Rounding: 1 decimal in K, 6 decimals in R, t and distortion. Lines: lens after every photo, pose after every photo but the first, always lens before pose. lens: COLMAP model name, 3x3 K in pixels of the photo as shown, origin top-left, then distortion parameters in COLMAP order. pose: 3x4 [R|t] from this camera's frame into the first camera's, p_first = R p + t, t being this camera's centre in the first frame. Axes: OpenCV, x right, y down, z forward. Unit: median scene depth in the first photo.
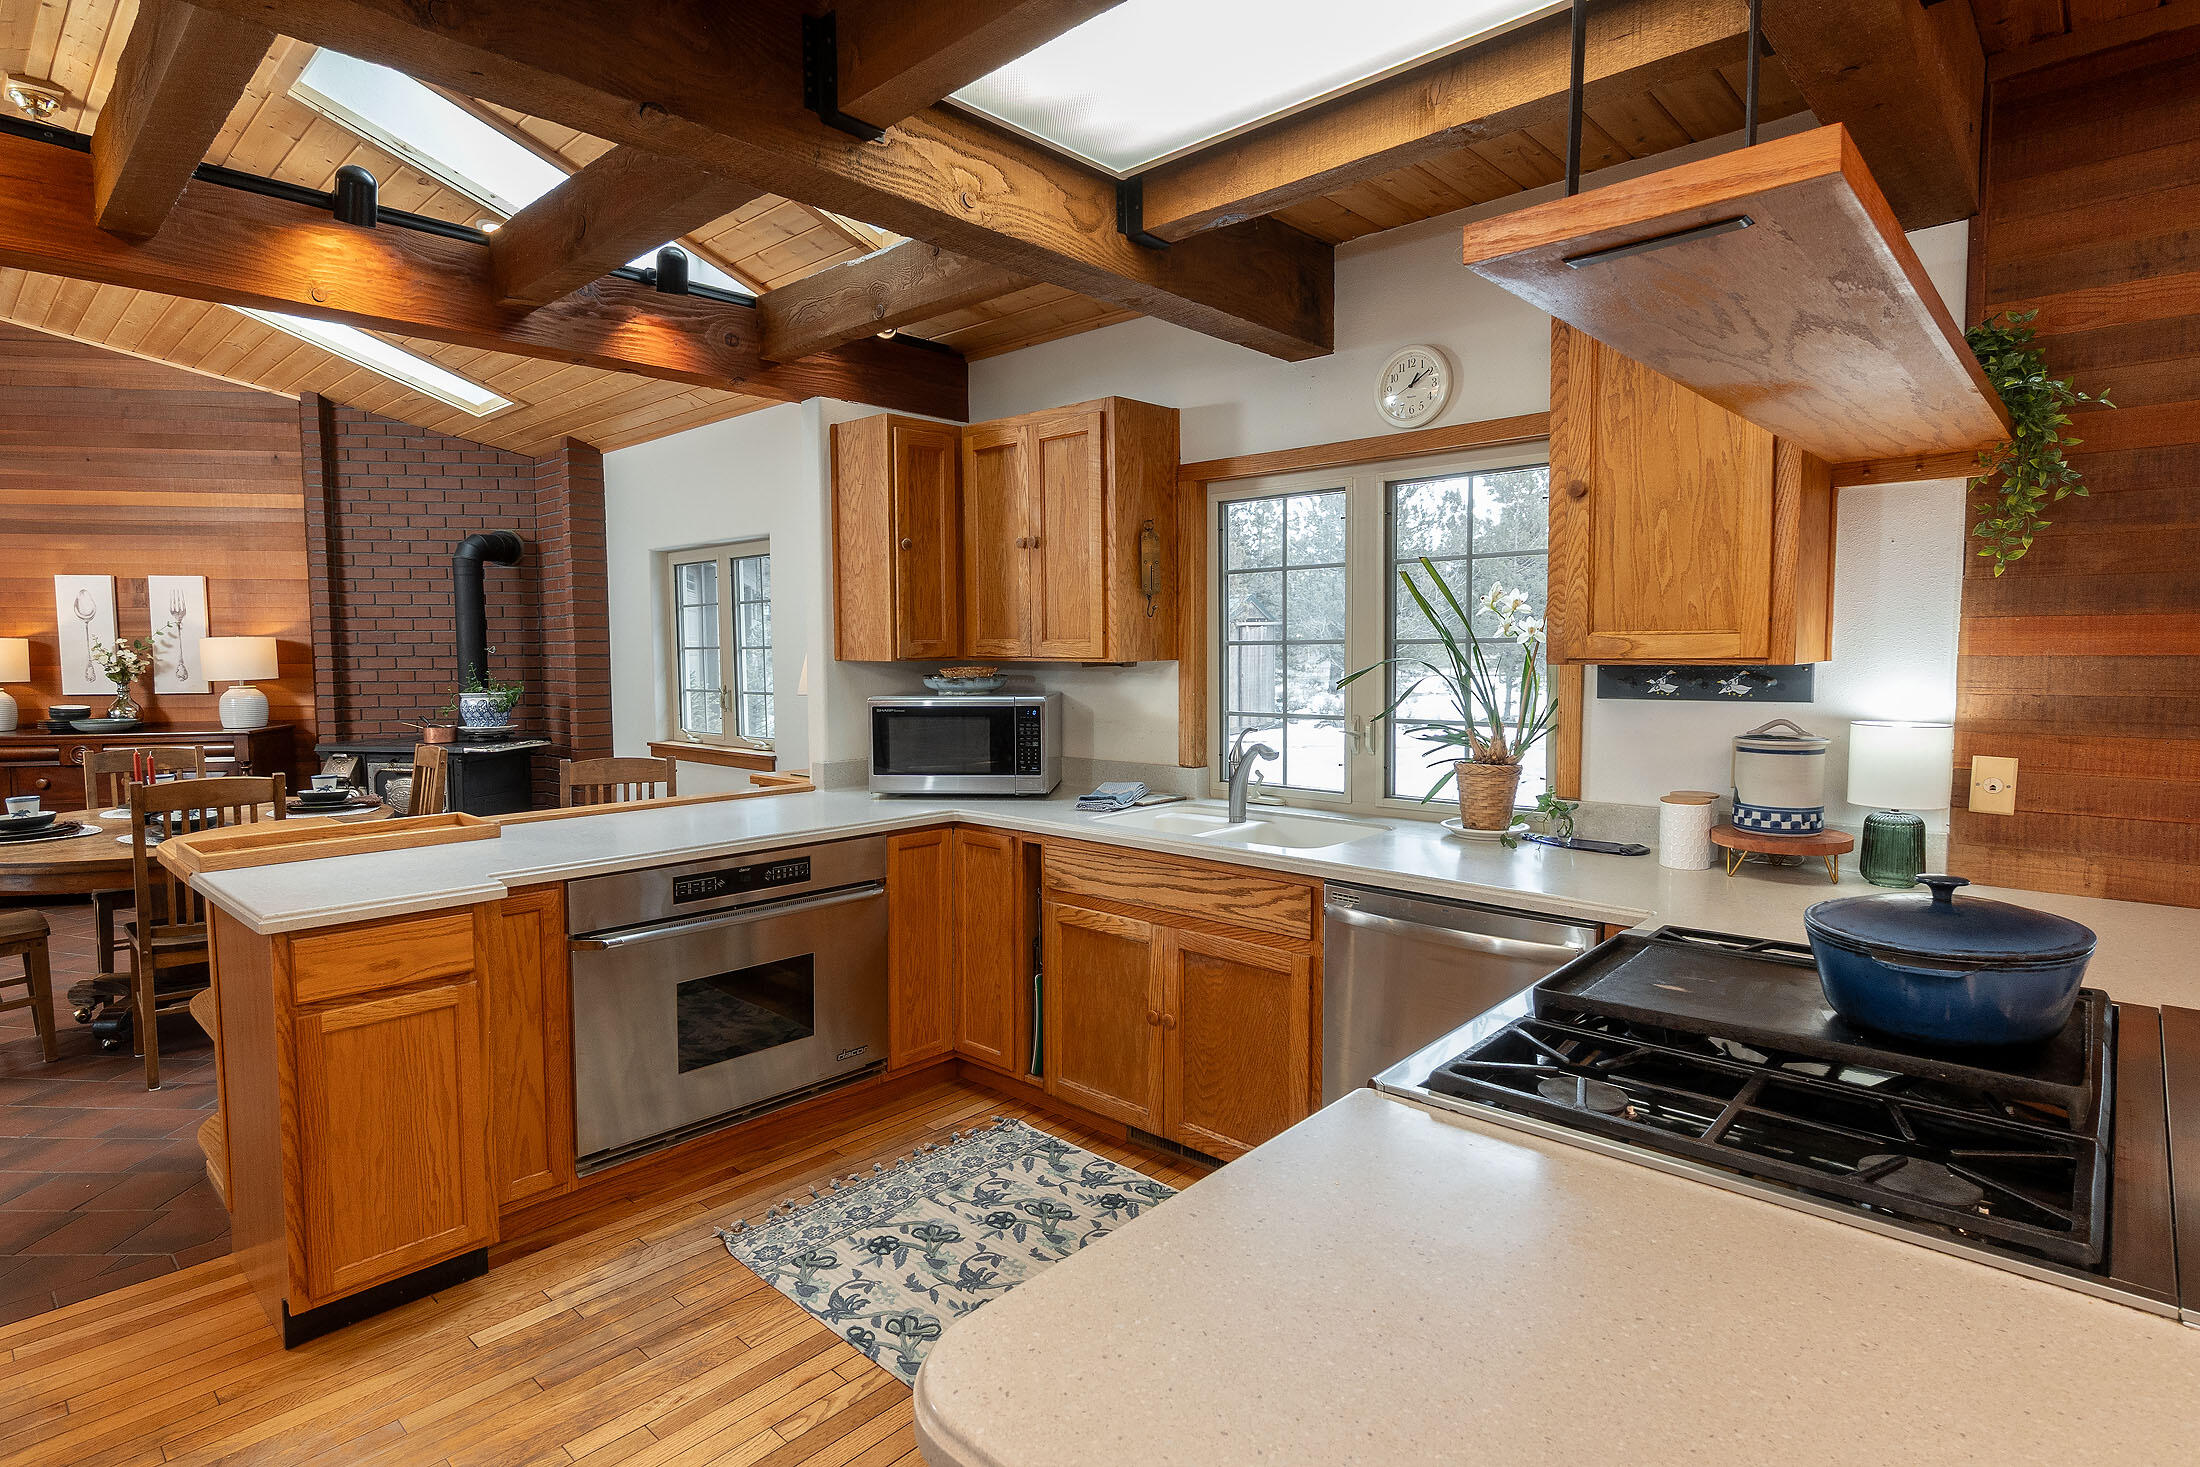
lens RADIAL K [[1169.3, 0, 1100.3], [0, 1169.3, 725.4], [0, 0, 1]] dist [-0.000071, -0.001285]
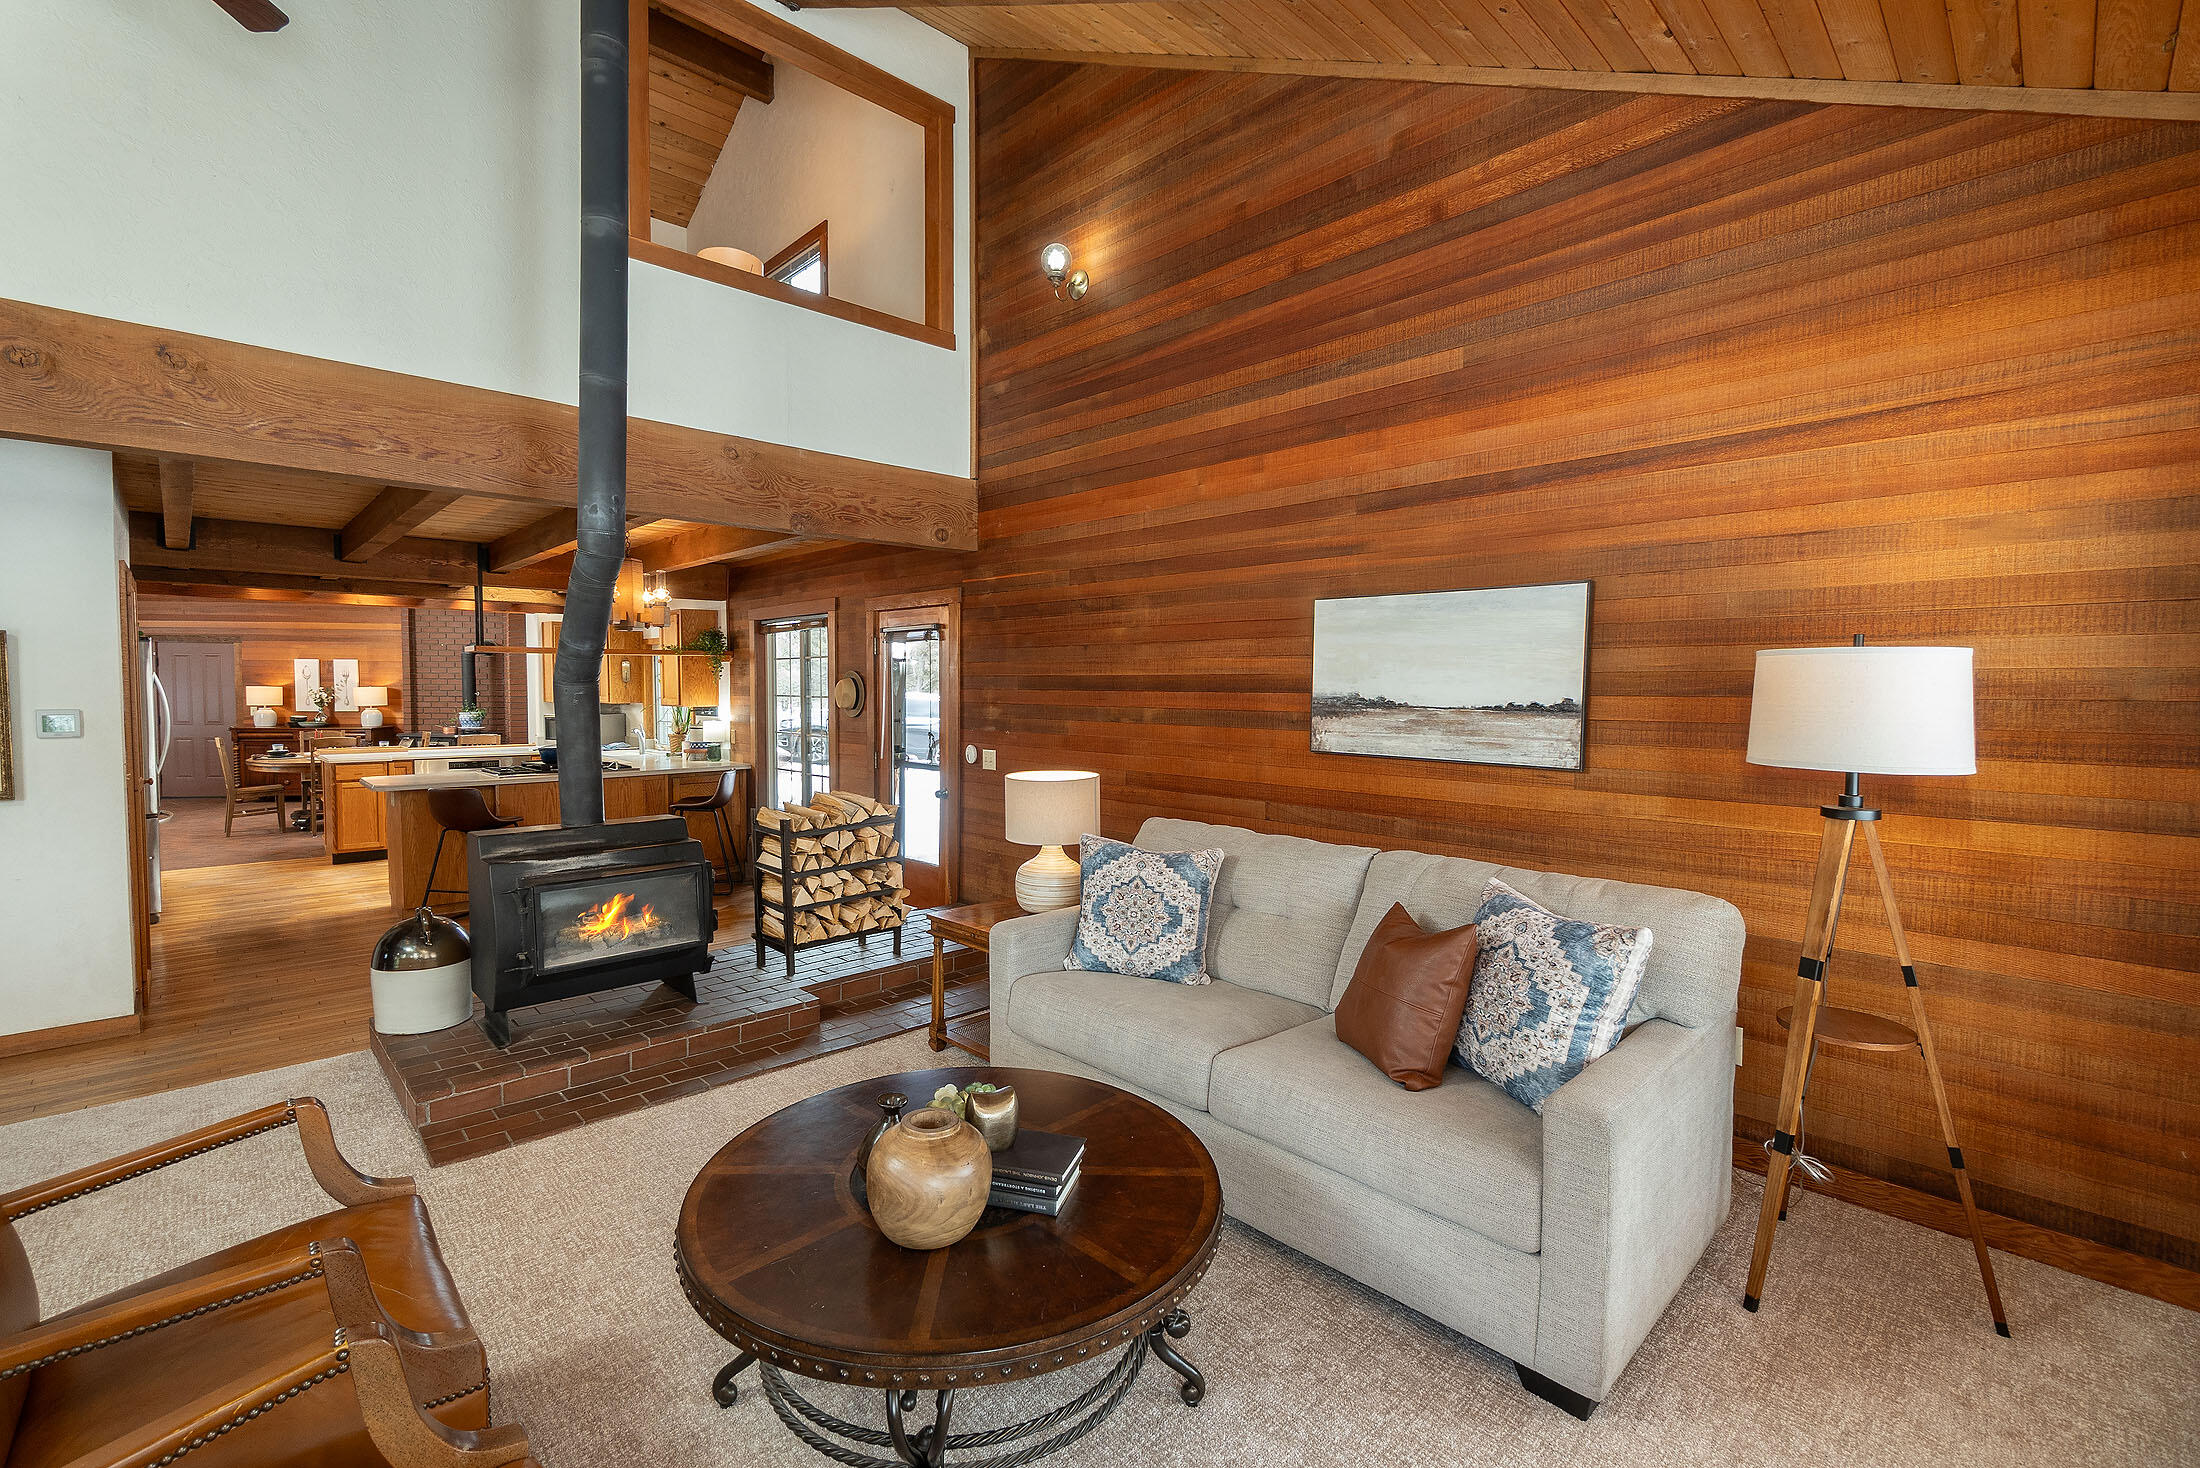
lens RADIAL K [[976.2, 0, 1081.2], [0, 976.2, 720.5], [0, 0, 1]] dist [0.011040, -0.000094]
pose [[0.998011, 0.011565, -0.061975, 1.340060], [-0.013355, 0.999503, -0.028543, 0.046533], [0.061614, 0.029313, 0.997670, -1.443778]]
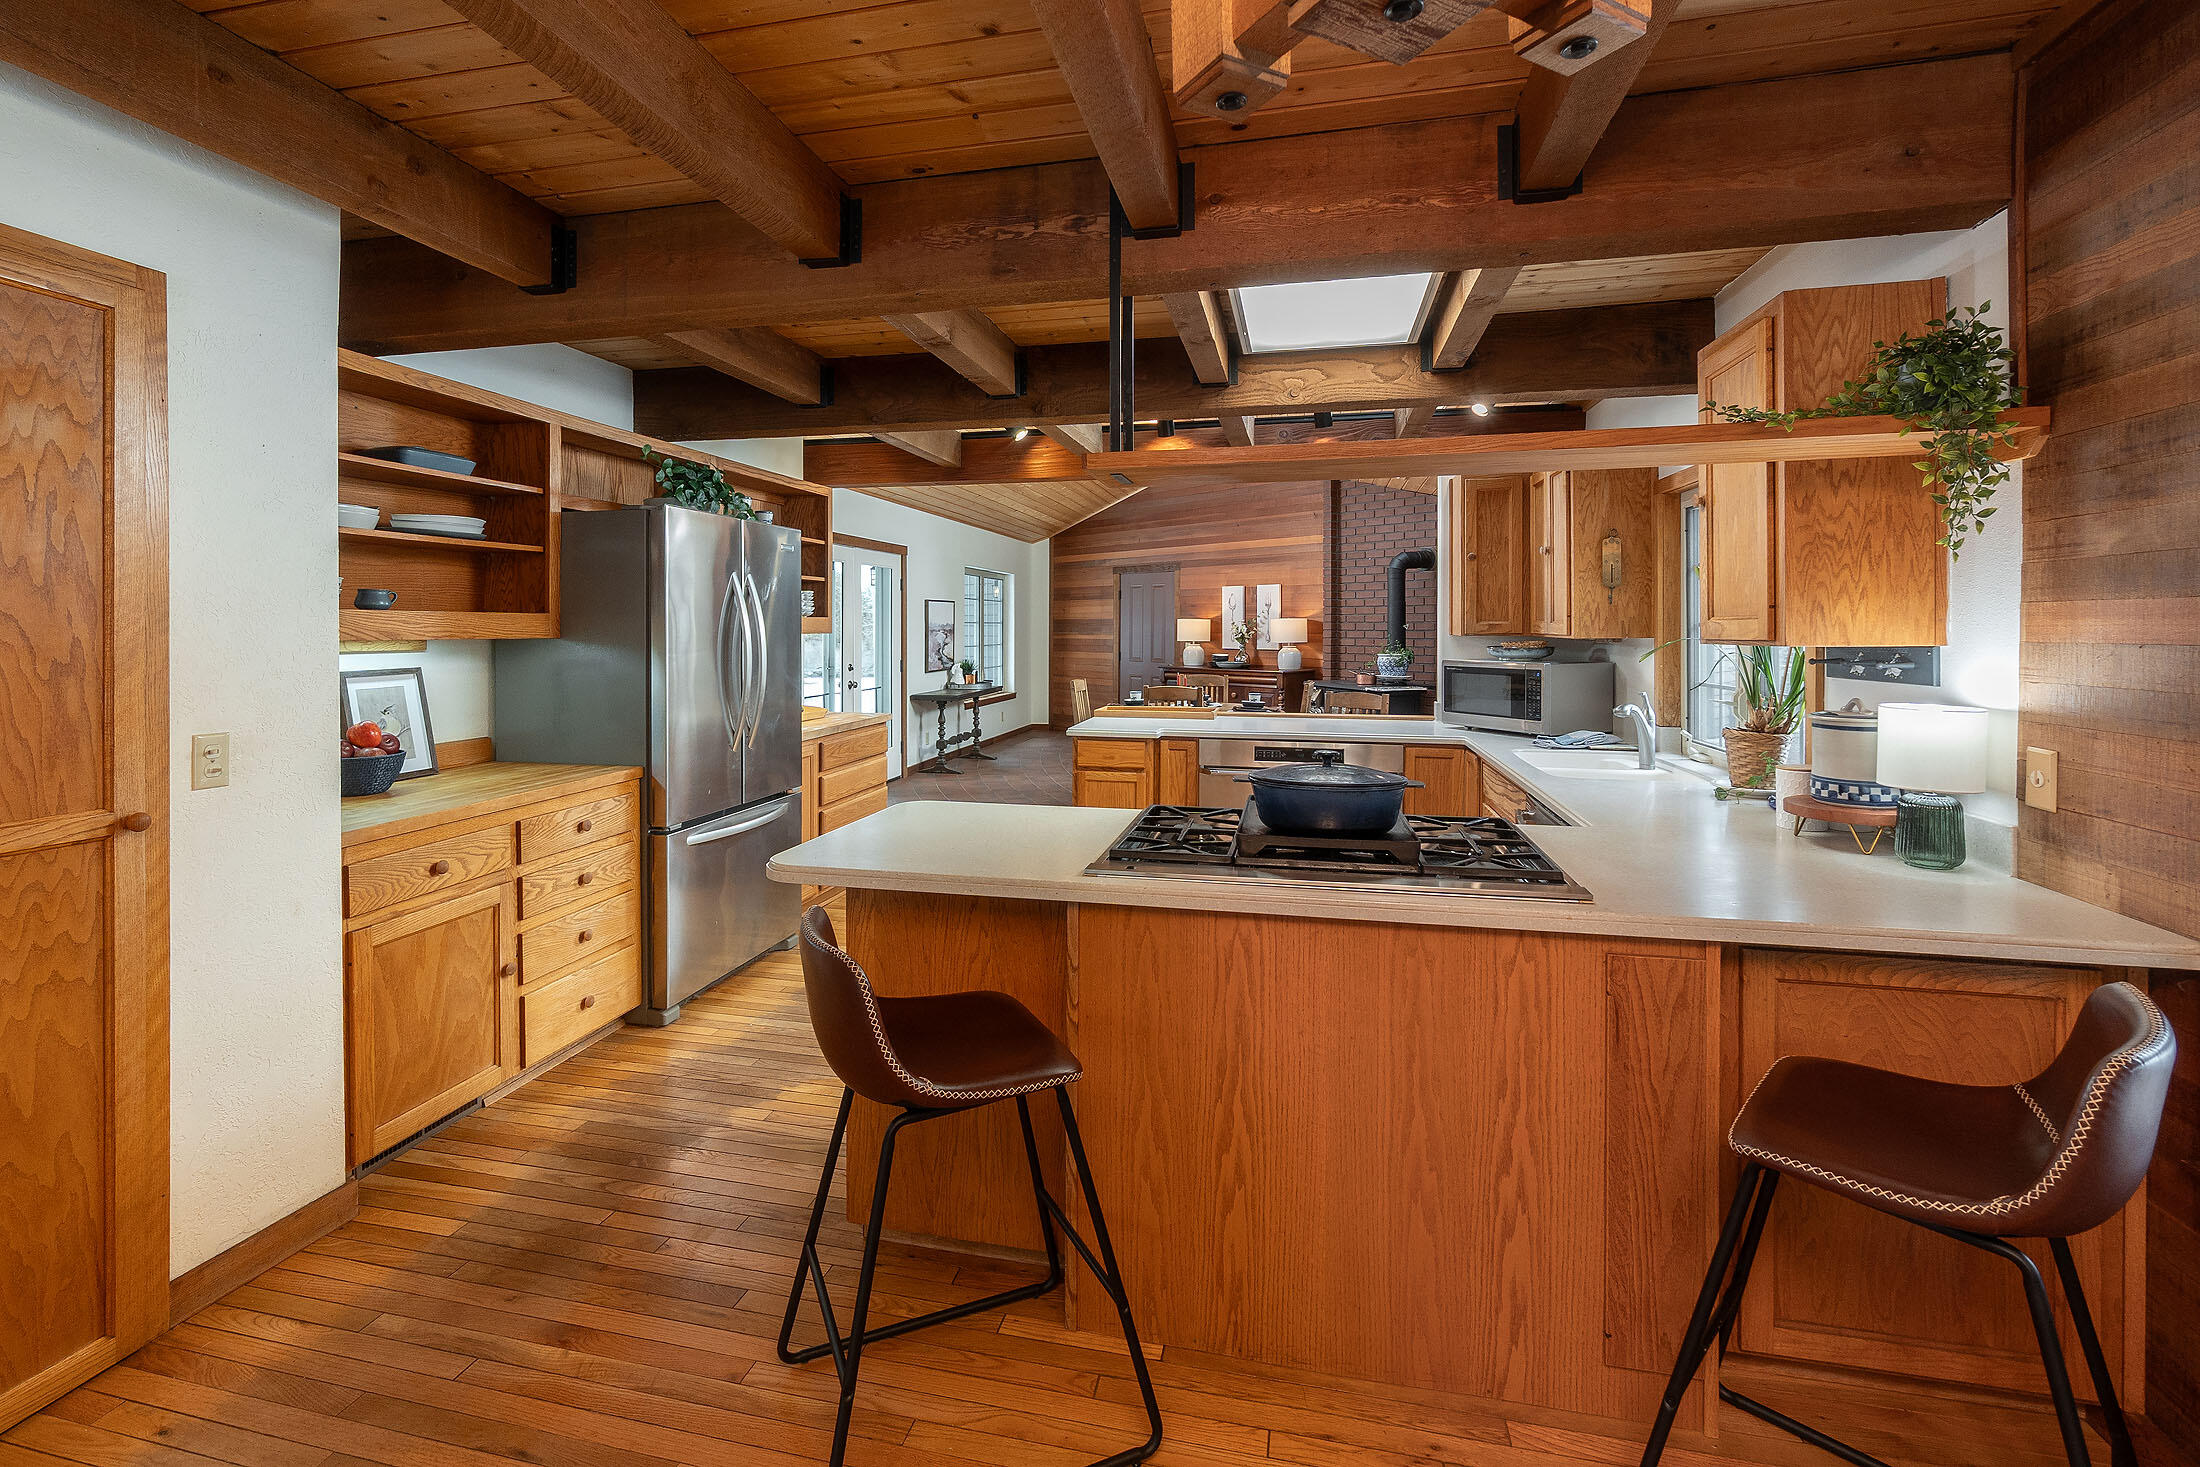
lens RADIAL K [[976.2, 0, 1043.8], [0, 976.2, 623.0], [0, 0, 1]] dist [0.011040, -0.000094]
pose [[0.481873, 0.002977, -0.876236, 0.651210], [-0.061732, 0.997625, -0.030560, -0.000505], [0.874064, 0.068818, 0.480913, -0.059828]]
